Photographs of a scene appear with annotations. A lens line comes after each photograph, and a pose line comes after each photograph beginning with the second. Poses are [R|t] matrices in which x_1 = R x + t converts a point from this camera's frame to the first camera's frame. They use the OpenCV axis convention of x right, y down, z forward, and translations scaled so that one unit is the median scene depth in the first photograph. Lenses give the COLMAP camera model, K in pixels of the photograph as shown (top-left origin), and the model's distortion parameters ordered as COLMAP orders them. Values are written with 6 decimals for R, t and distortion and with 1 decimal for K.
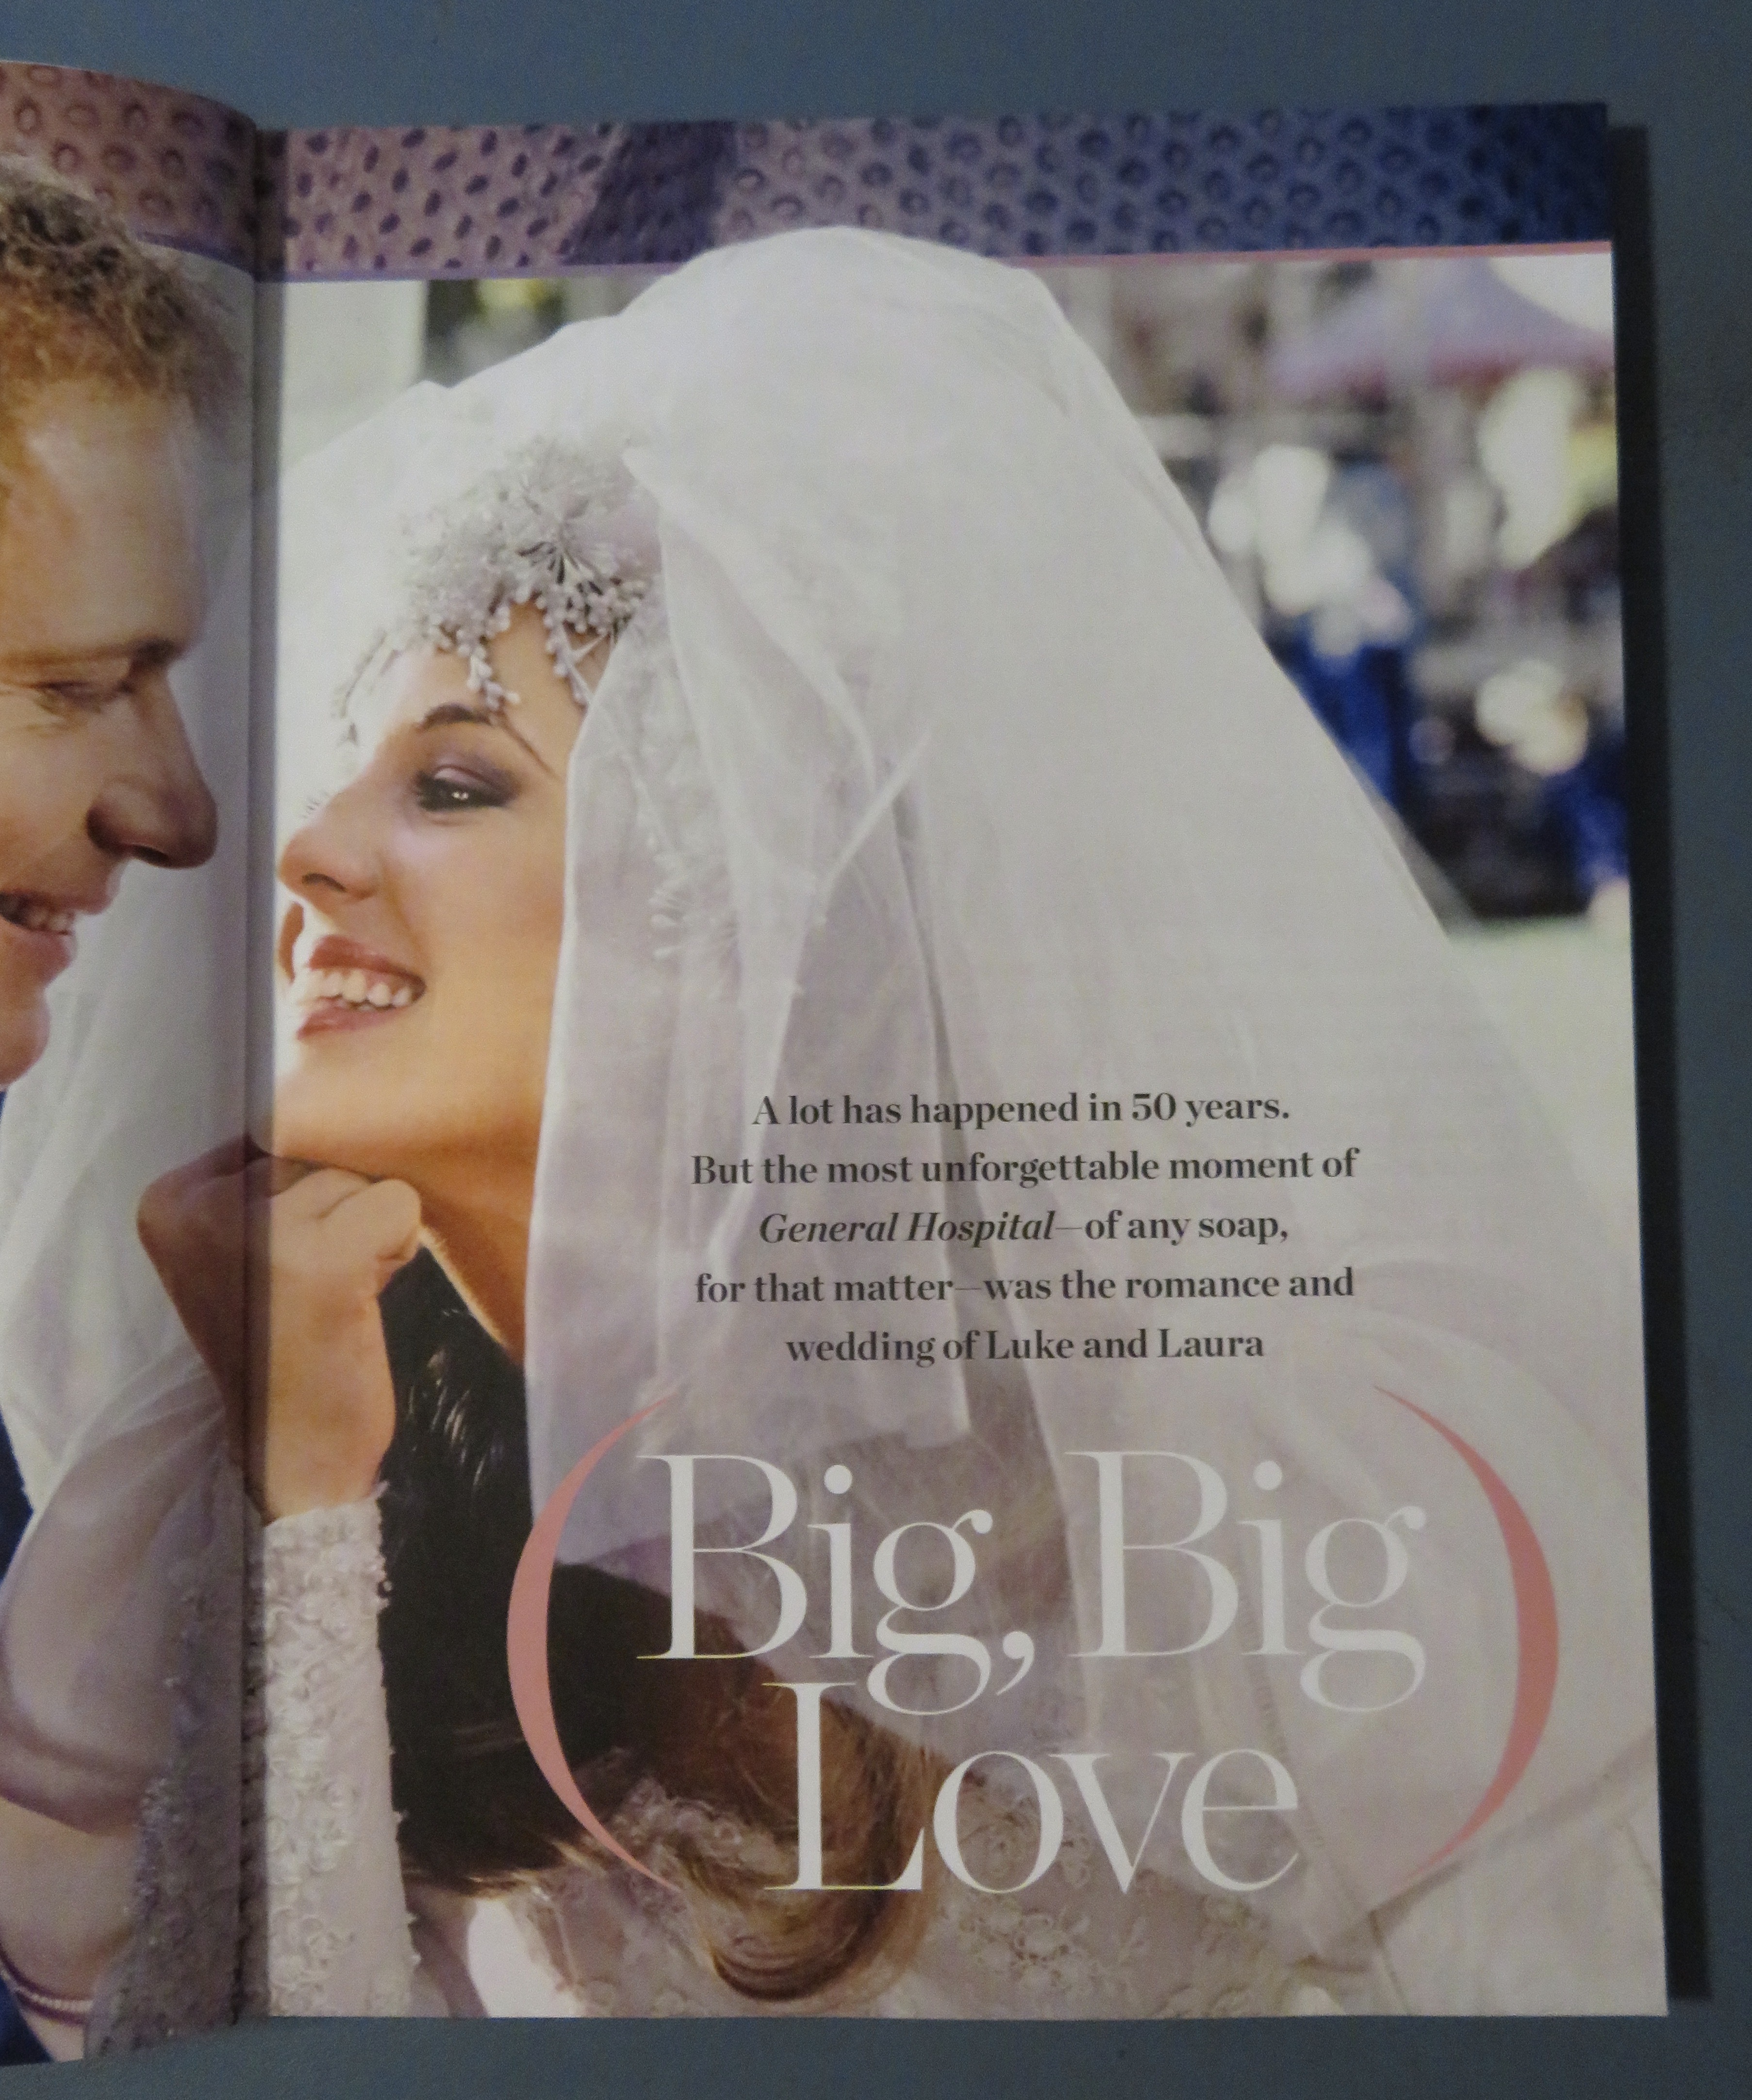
lens RADIAL K [[834.9, 0, 879.3], [0, 834.9, 1059.9], [0, 0, 1]] dist [0.000102, -0.000152]
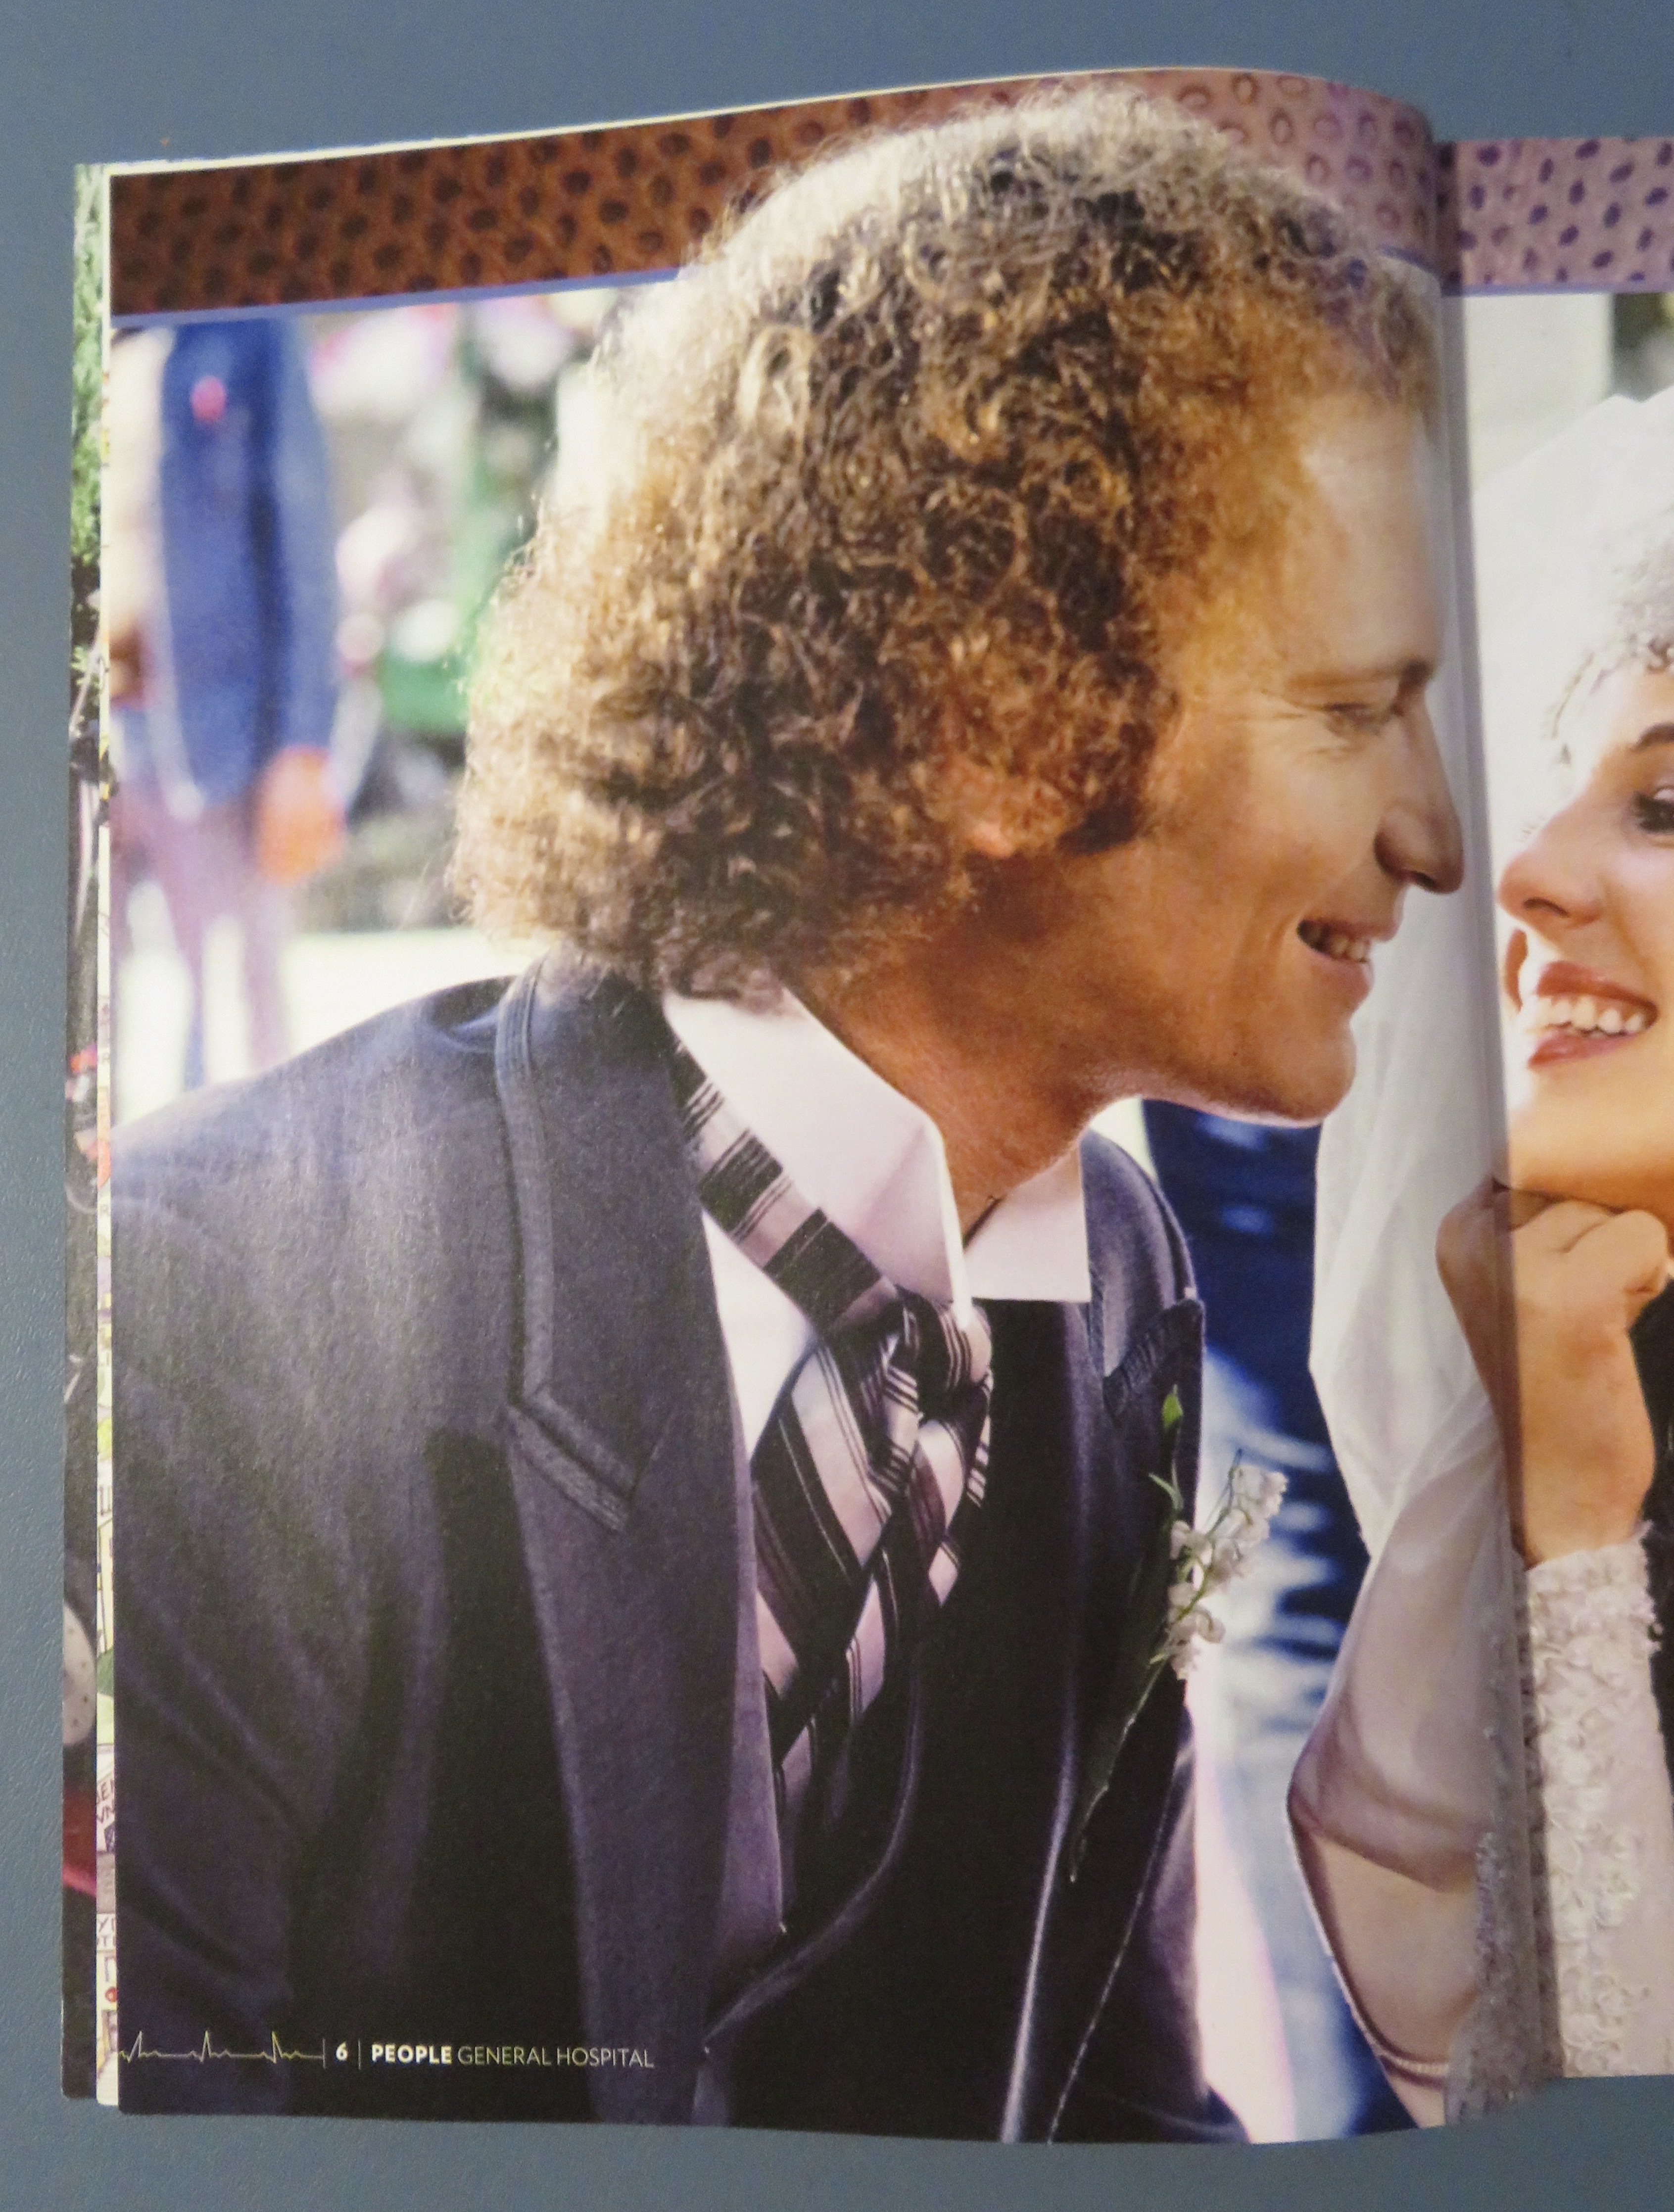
lens RADIAL K [[893.0, 0, 803.7], [0, 893.0, 1103.3], [0, 0, 1]] dist [-0.000388, -0.000109]
pose [[0.999748, -0.015901, 0.015824, -1.525287], [0.016011, 0.999848, -0.006846, 0.009433], [-0.015713, 0.007098, 0.999851, -0.026133]]
